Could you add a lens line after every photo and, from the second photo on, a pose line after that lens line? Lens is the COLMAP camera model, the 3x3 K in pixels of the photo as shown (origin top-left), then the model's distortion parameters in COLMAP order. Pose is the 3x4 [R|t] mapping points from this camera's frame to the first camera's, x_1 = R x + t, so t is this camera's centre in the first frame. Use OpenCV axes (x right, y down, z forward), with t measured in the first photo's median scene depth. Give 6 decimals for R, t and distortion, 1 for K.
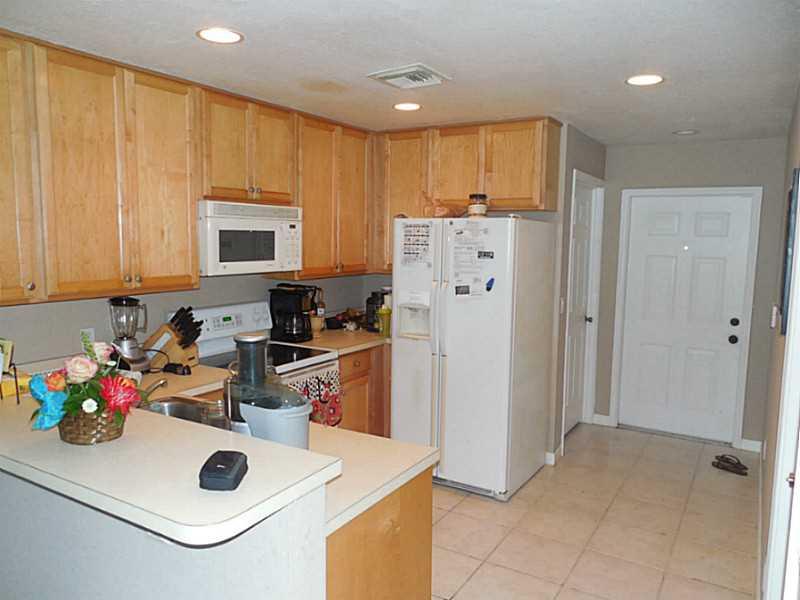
lens RADIAL K [[601.3, 0, 397.1], [0, 601.3, 298.2], [0, 0, 1]] dist [-0.002683, 0.004381]
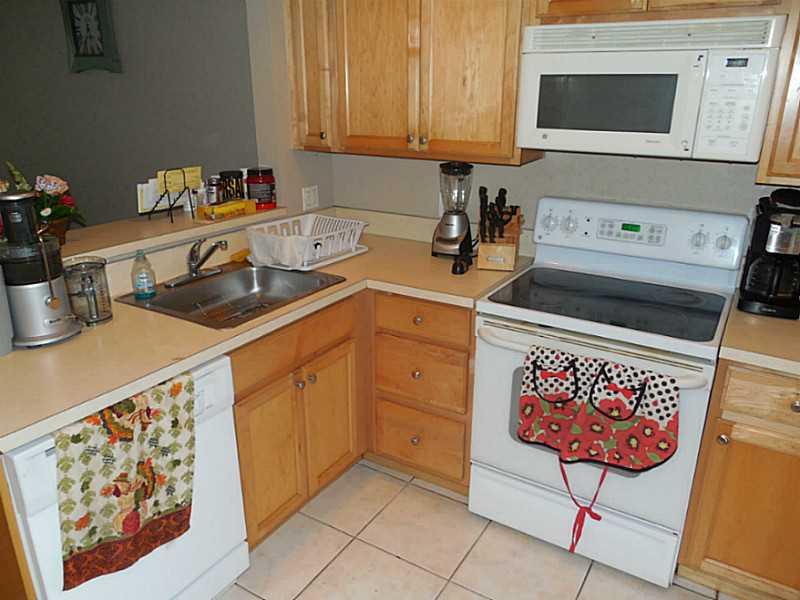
lens RADIAL K [[601.3, 0, 397.4], [0, 601.3, 296.1], [0, 0, 1]] dist [-0.002683, 0.004381]
pose [[-0.009958, 0.316593, -0.948509, 0.328955], [-0.109131, 0.942546, 0.315749, -0.067686], [0.993977, 0.106656, 0.025164, 0.752108]]
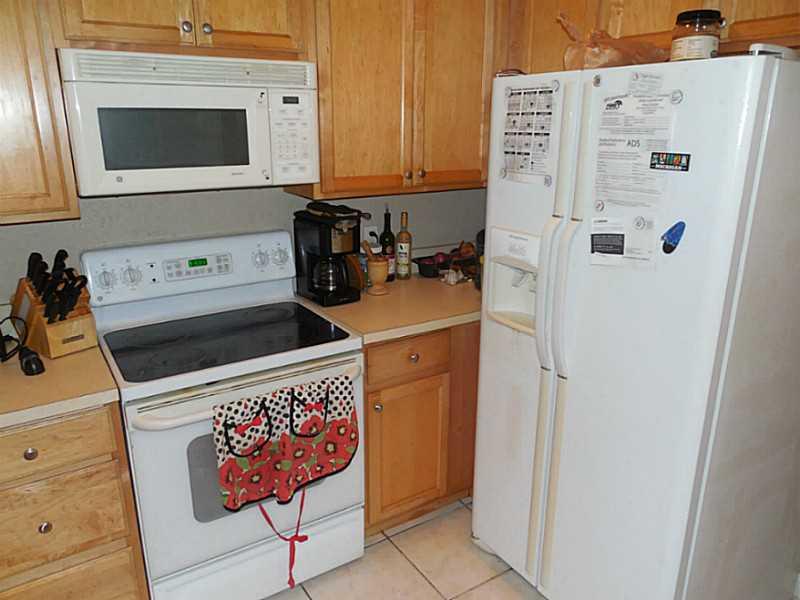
lens RADIAL K [[601.3, 0, 399.9], [0, 601.3, 299.1], [0, 0, 1]] dist [-0.002683, 0.004381]
pose [[0.898750, 0.112879, -0.423683, 0.160686], [-0.034285, 0.981427, 0.188748, -0.050260], [0.437120, -0.155111, 0.885927, 0.545898]]
